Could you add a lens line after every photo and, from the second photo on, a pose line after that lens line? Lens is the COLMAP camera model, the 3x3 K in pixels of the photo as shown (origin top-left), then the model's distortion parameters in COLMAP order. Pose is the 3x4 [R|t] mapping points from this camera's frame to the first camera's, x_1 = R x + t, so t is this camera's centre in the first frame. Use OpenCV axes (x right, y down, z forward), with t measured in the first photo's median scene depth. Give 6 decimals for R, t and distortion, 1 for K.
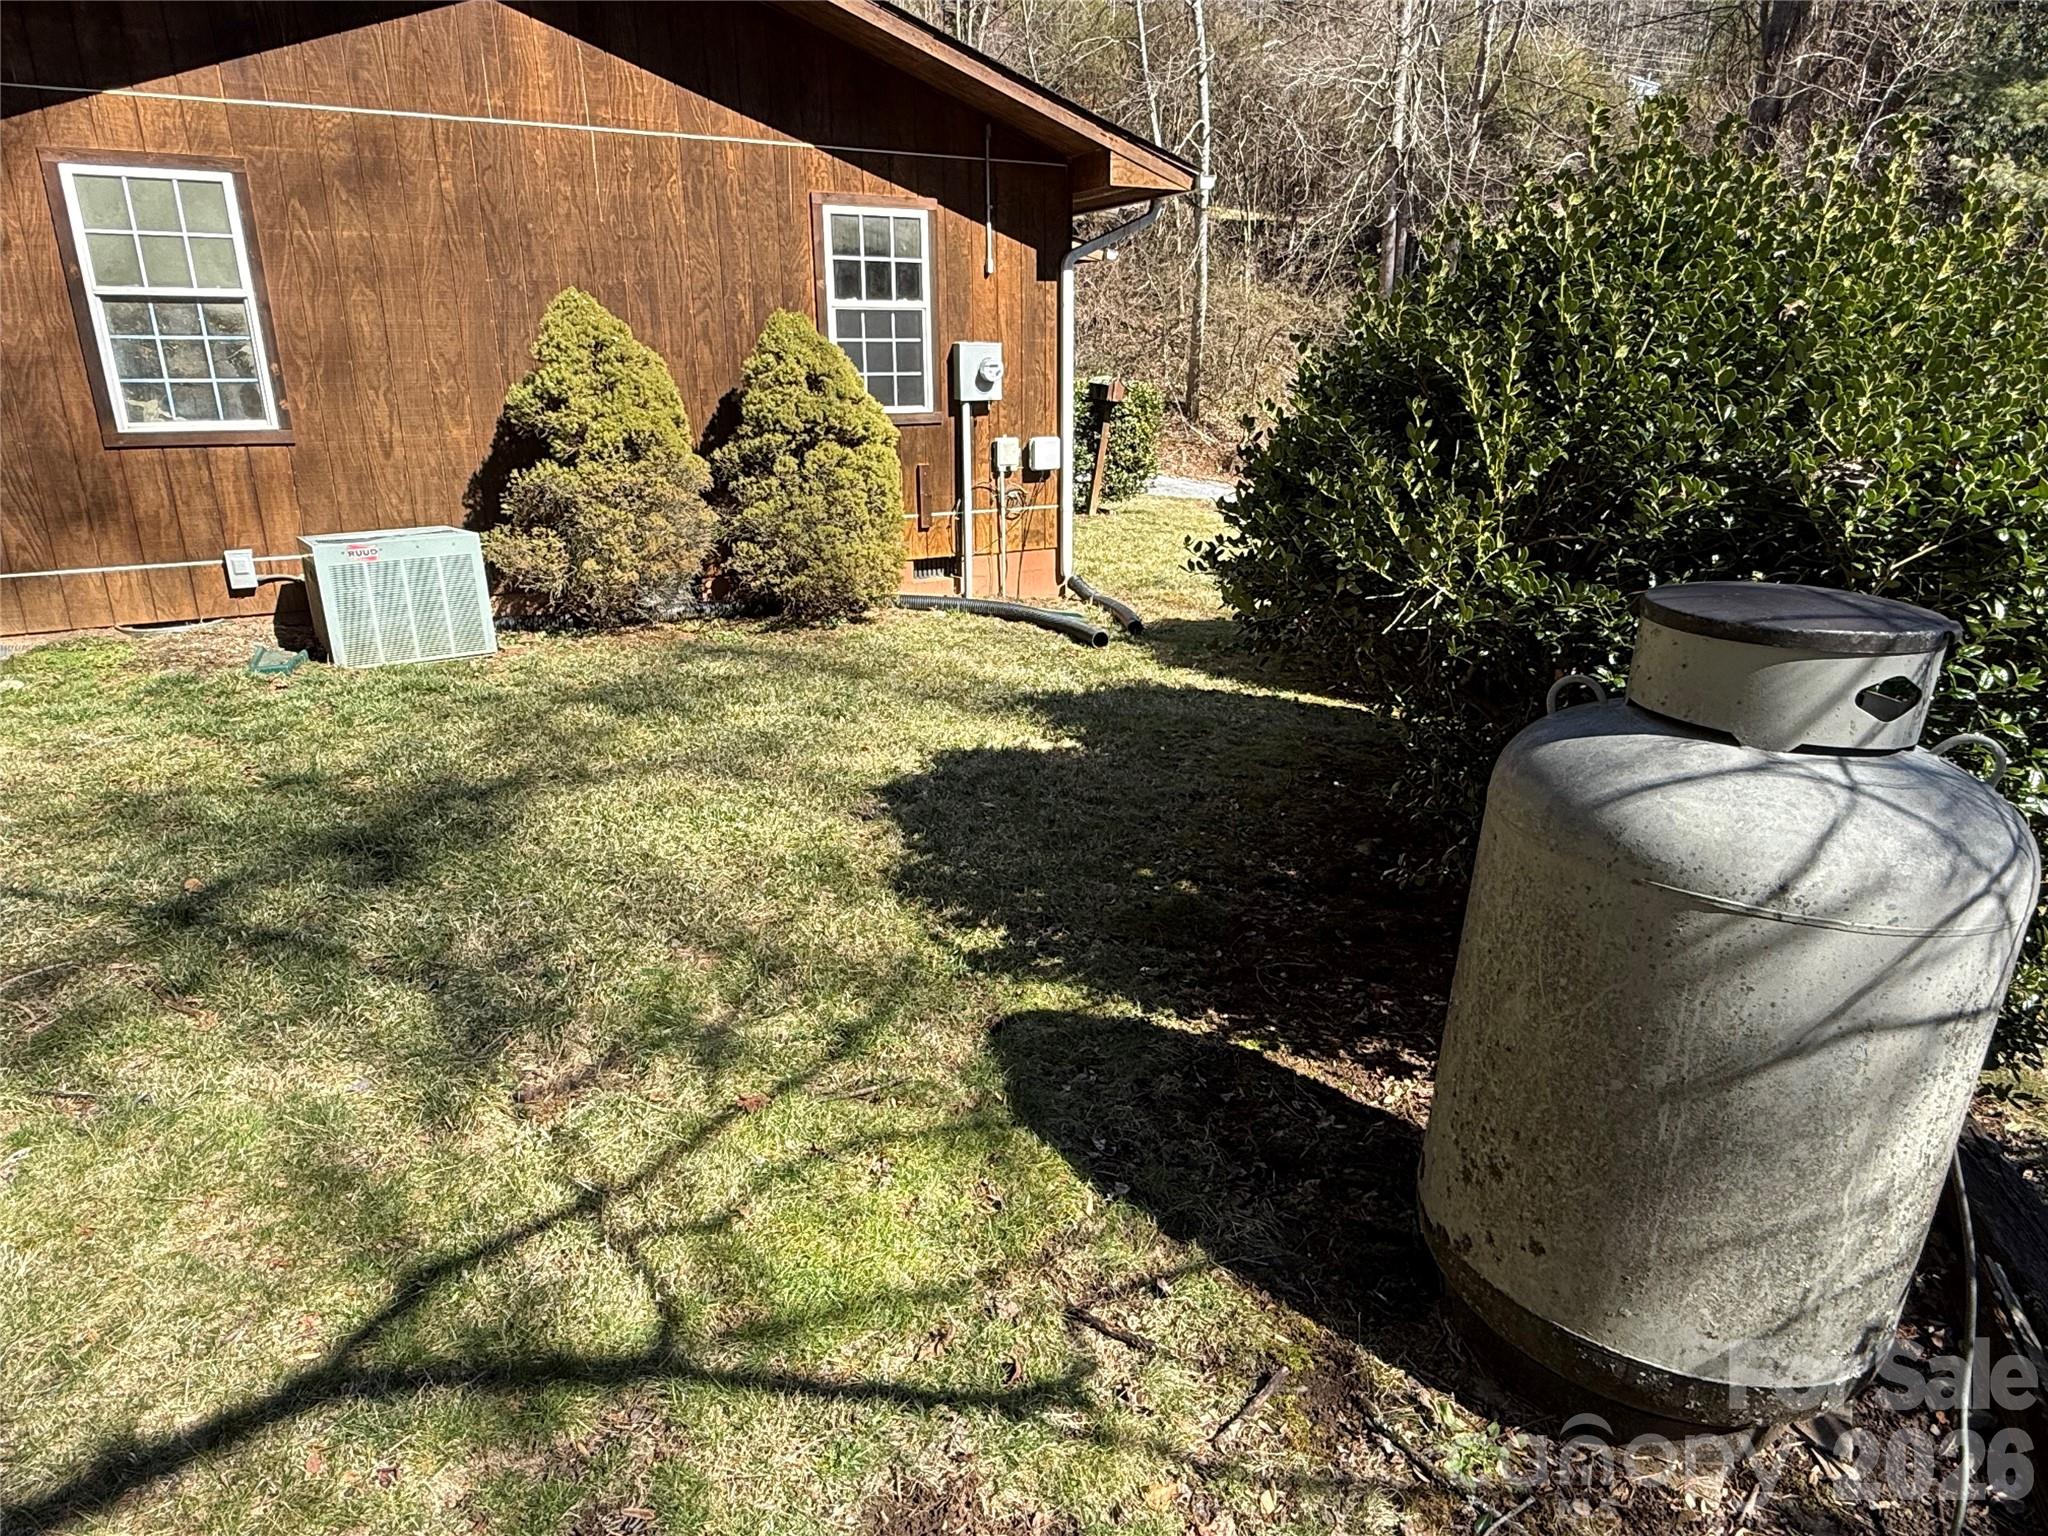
lens RADIAL K [[1258.5, 0, 1023.7], [0, 1258.5, 769.5], [0, 0, 1]] dist [0.003199, 0.001228]
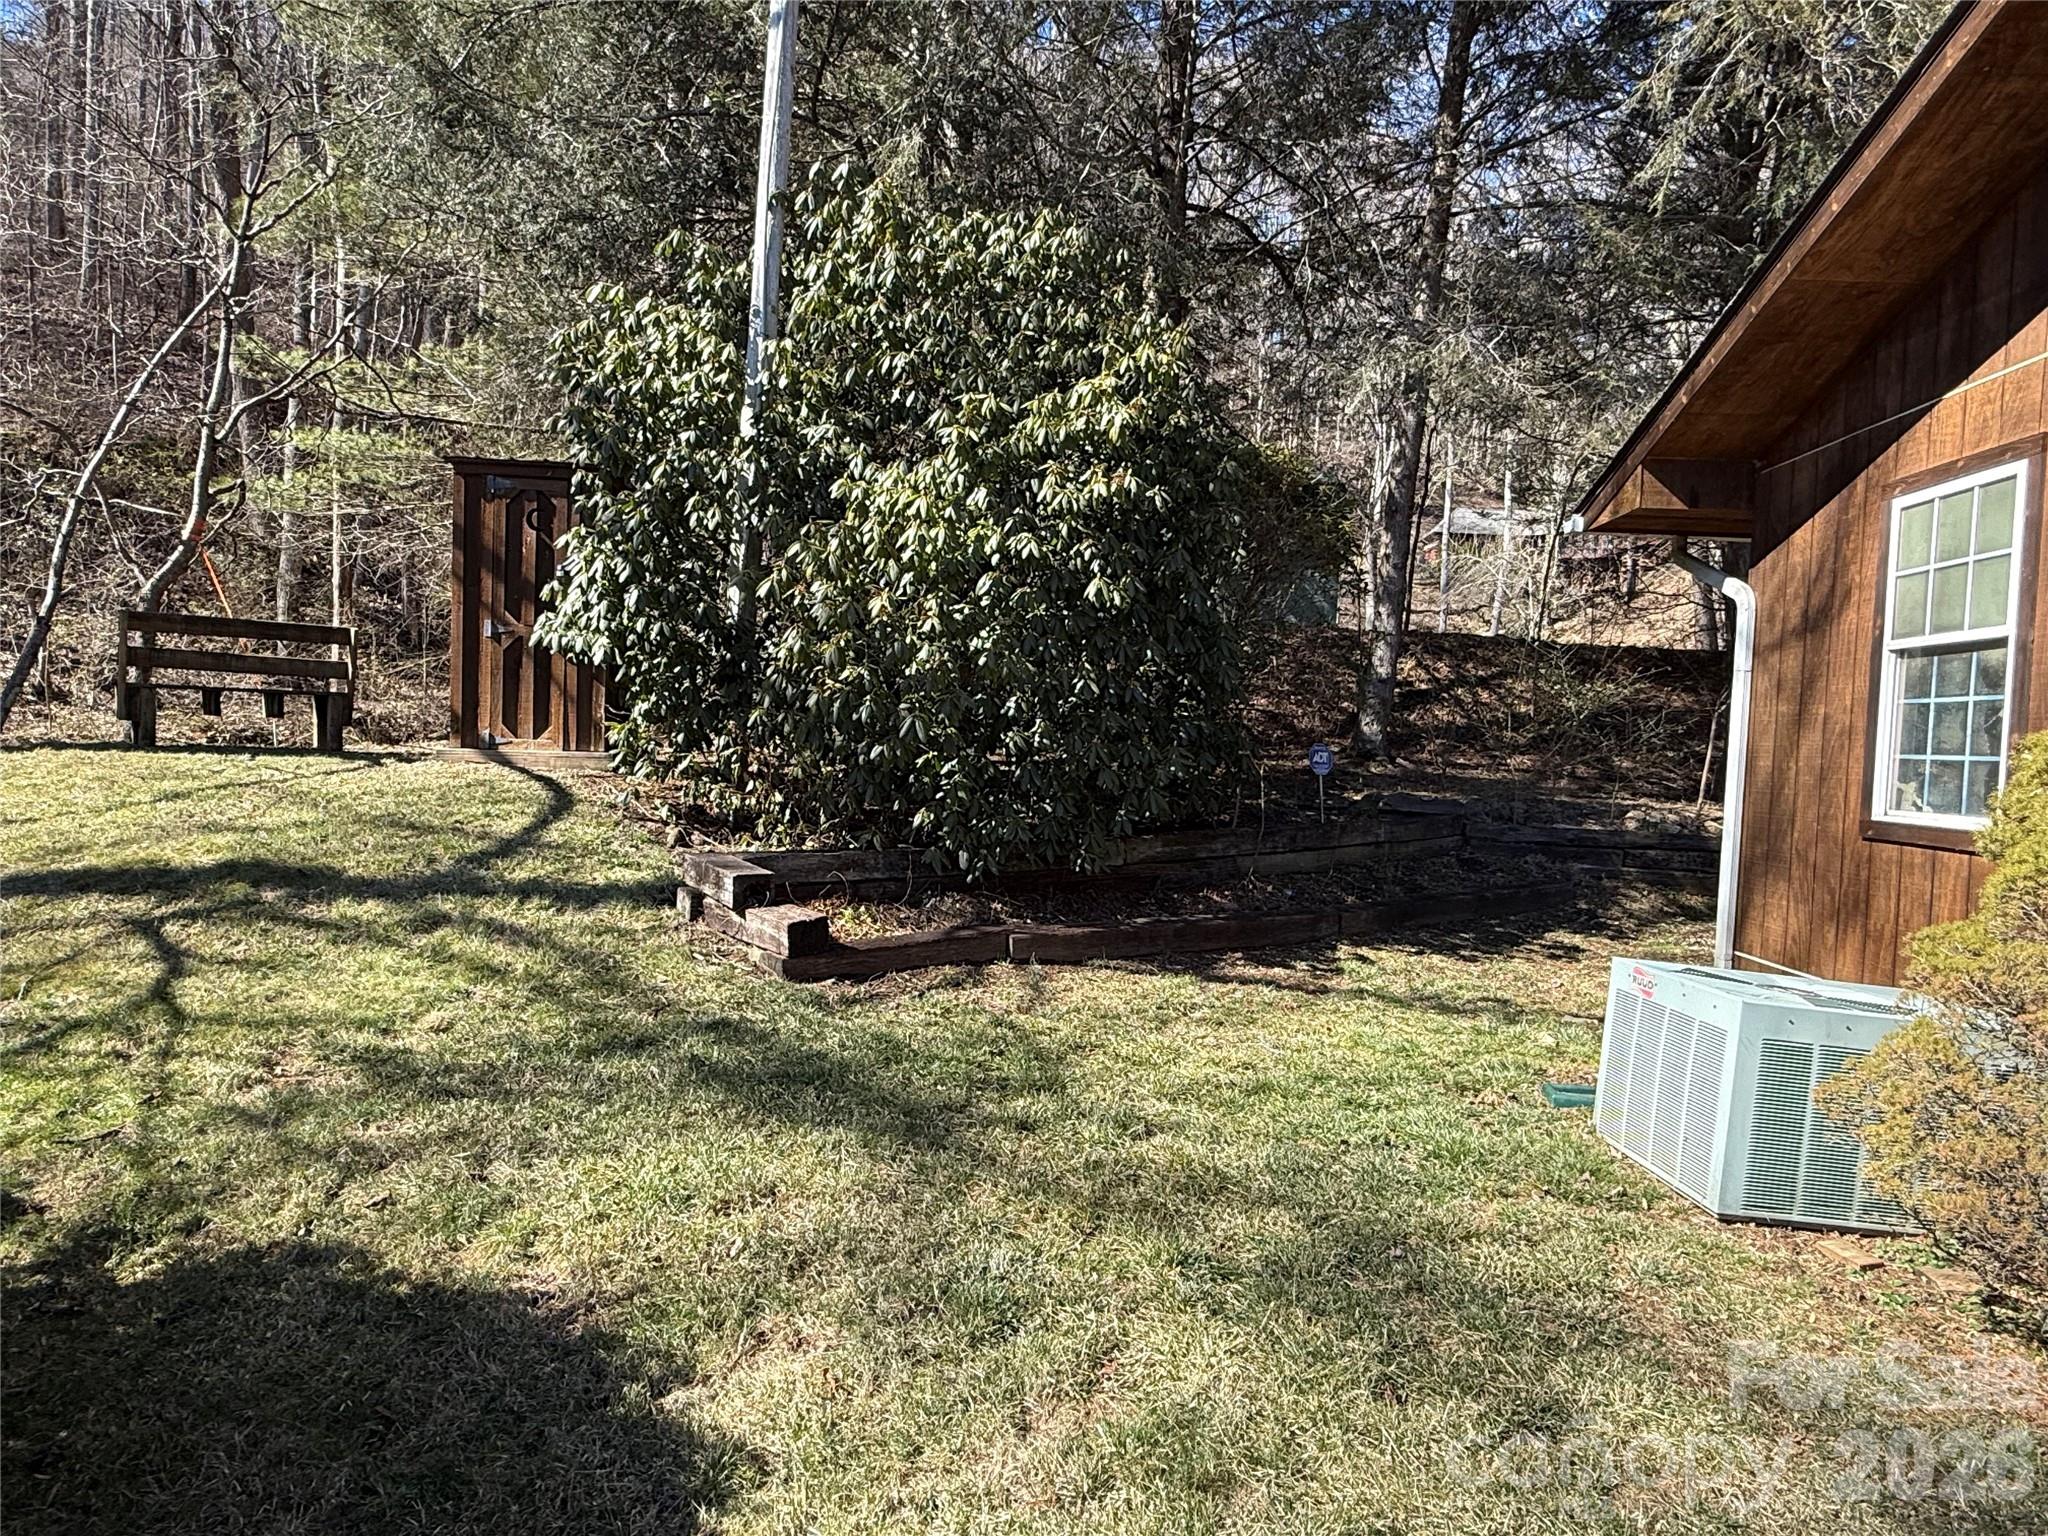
lens RADIAL K [[1258.5, 0, 1019.2], [0, 1258.5, 773.3], [0, 0, 1]] dist [0.003199, 0.001228]
pose [[-0.528645, 0.002803, -0.848839, 0.211426], [-0.307596, 0.931396, 0.194642, -0.294216], [0.791151, 0.363996, -0.491516, 0.993501]]
